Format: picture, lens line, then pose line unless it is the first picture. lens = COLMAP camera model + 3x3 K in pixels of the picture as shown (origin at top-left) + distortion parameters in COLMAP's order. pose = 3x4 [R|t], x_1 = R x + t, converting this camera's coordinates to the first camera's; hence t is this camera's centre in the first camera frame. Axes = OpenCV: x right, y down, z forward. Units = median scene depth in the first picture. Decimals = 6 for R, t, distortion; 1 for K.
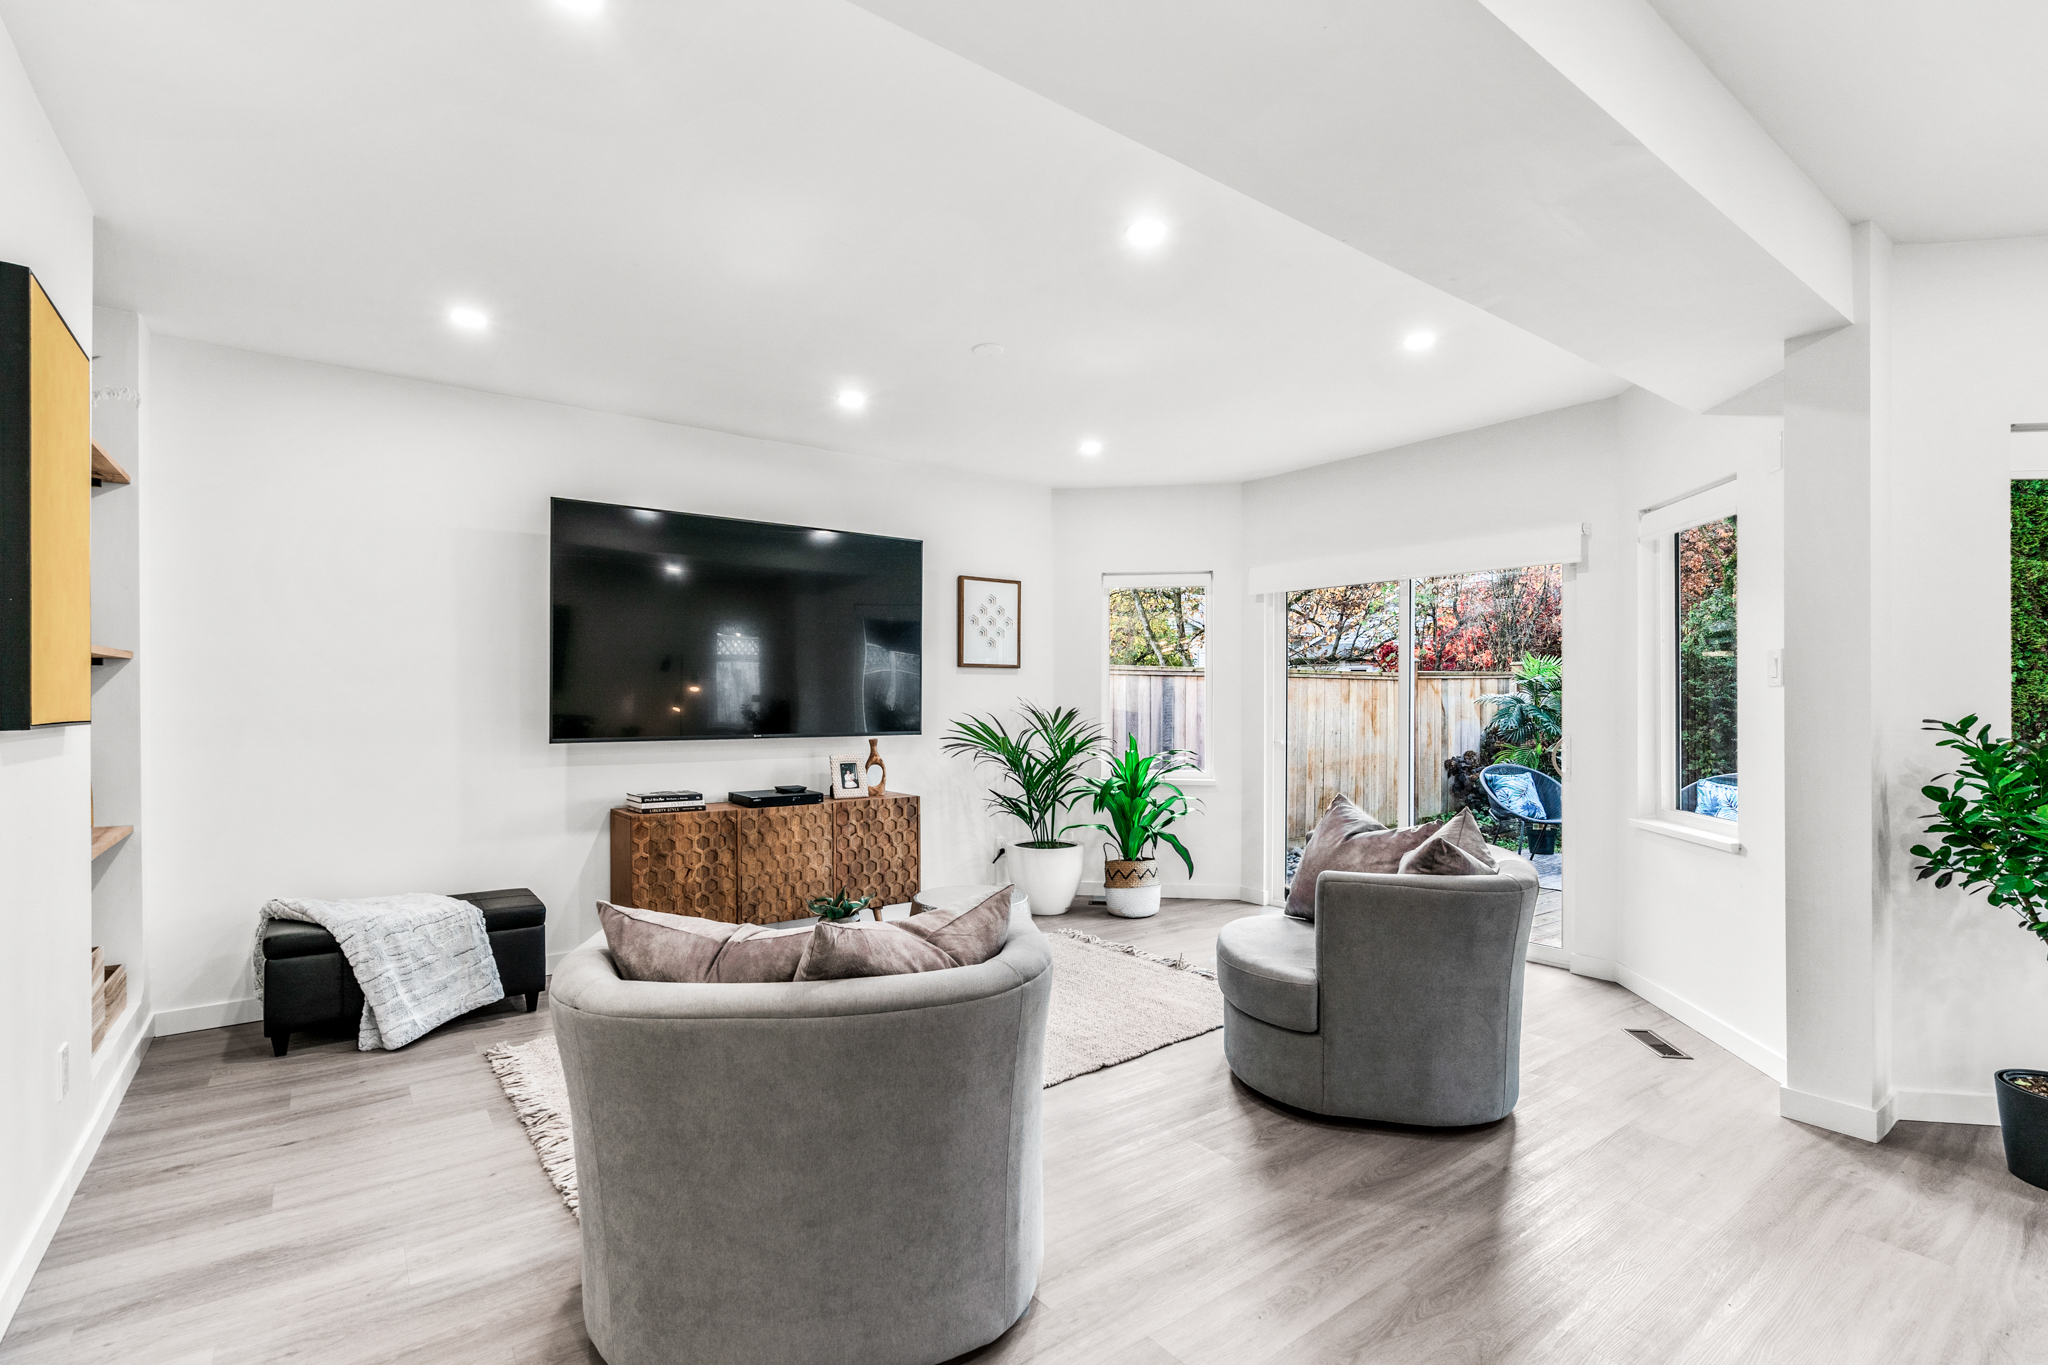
lens RADIAL K [[937.8, 0, 1027.3], [0, 937.8, 710.5], [0, 0, 1]] dist [-0.013471, 0.012601]
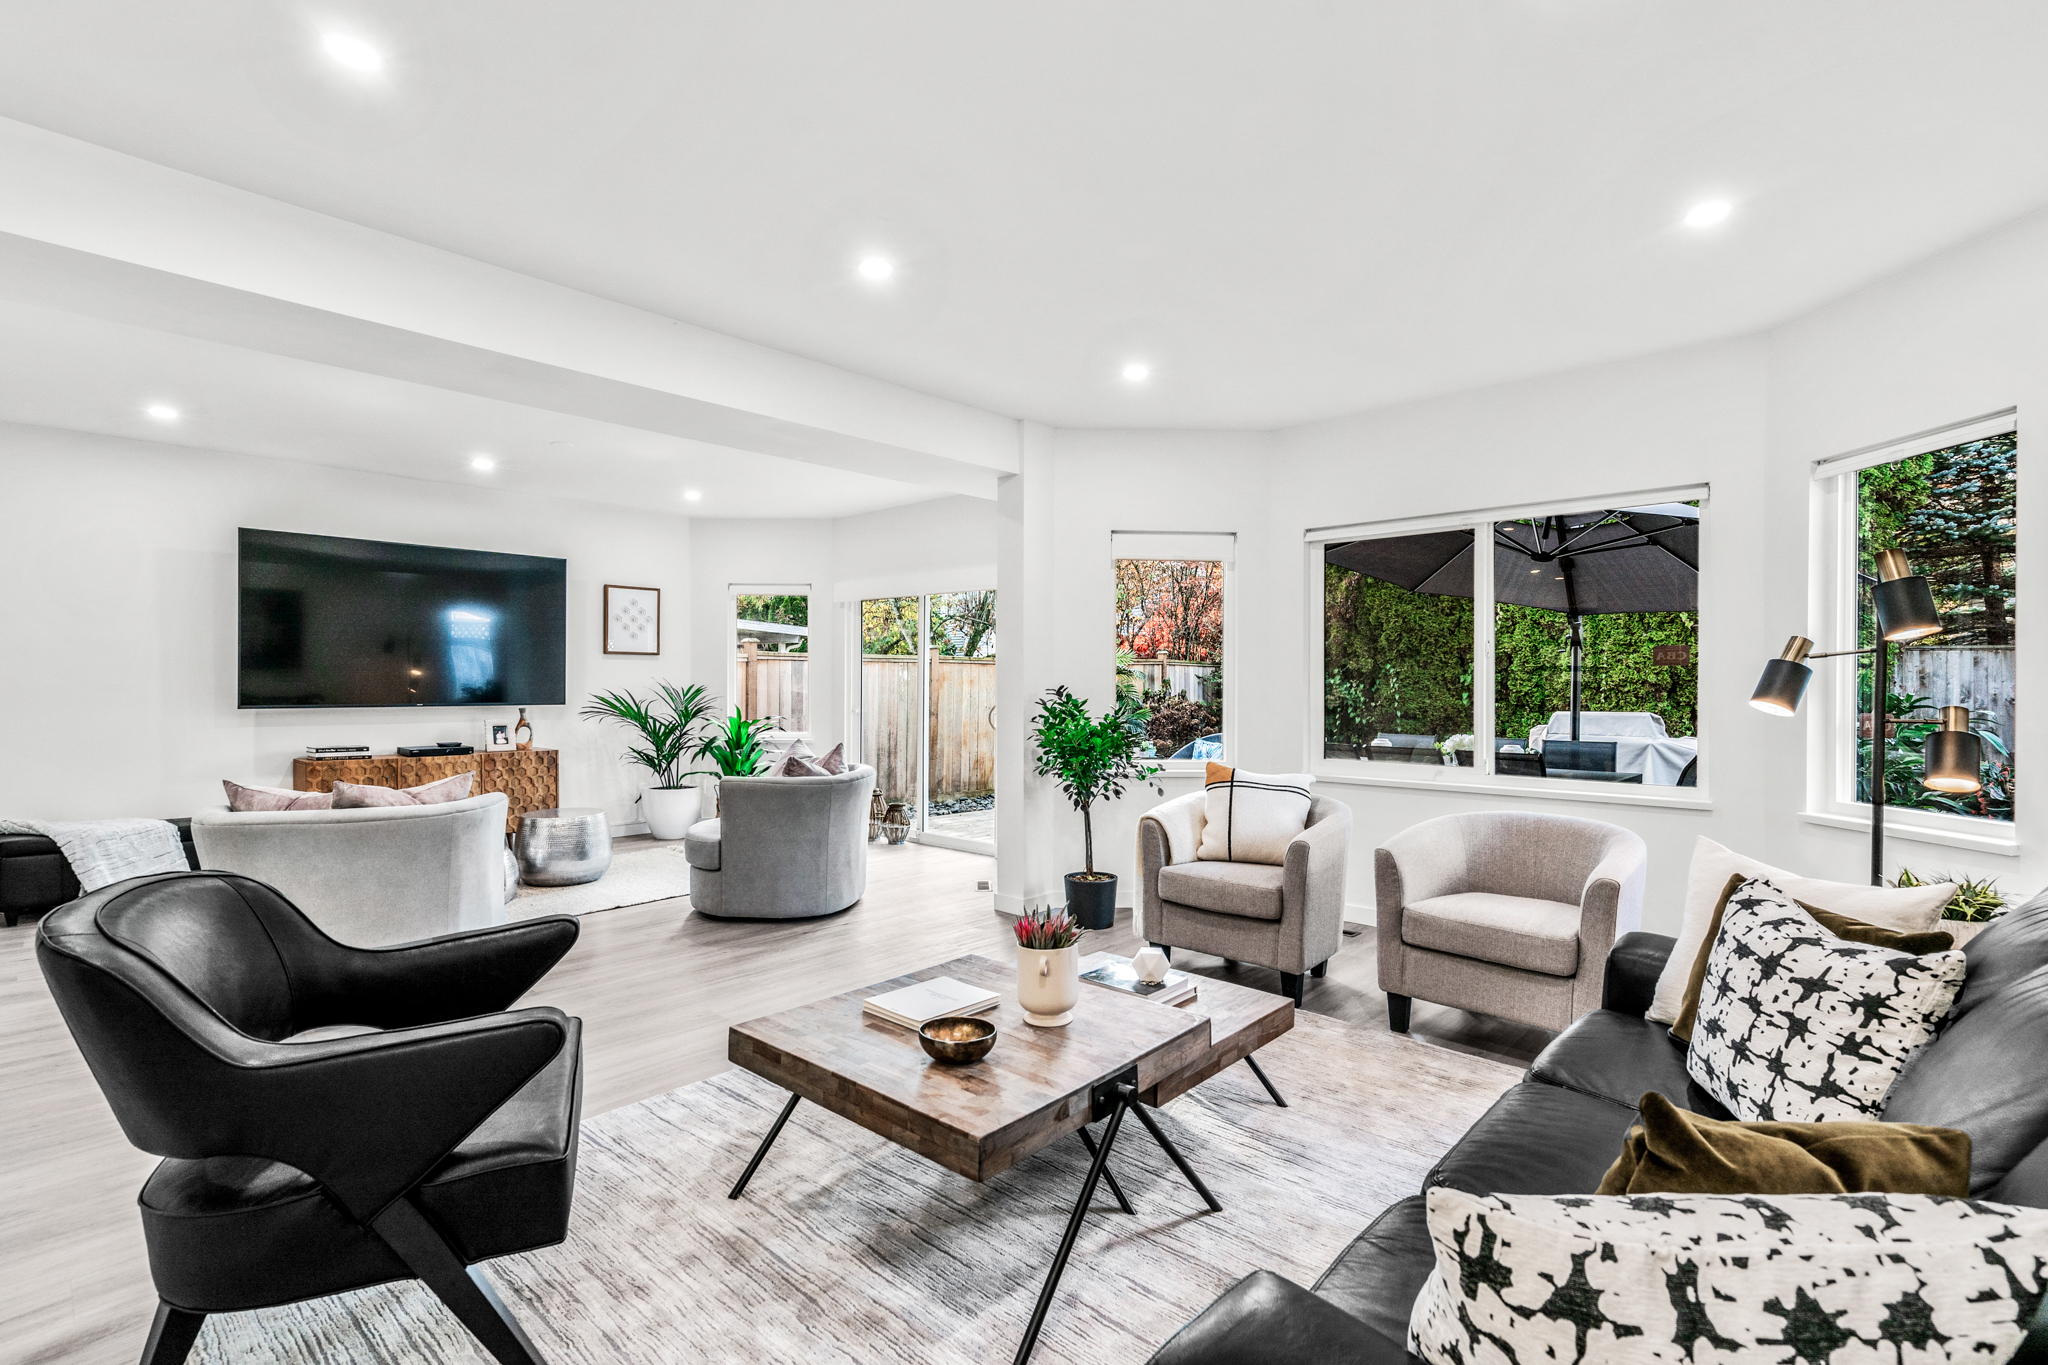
lens RADIAL K [[926.7, 0, 1016.4], [0, 926.7, 691.6], [0, 0, 1]] dist [-0.009799, 0.003933]
pose [[0.984028, 0.000700, 0.178014, 0.303989], [-0.000317, 0.999998, -0.002180, 0.010647], [-0.178015, 0.002089, 0.984026, -0.435047]]
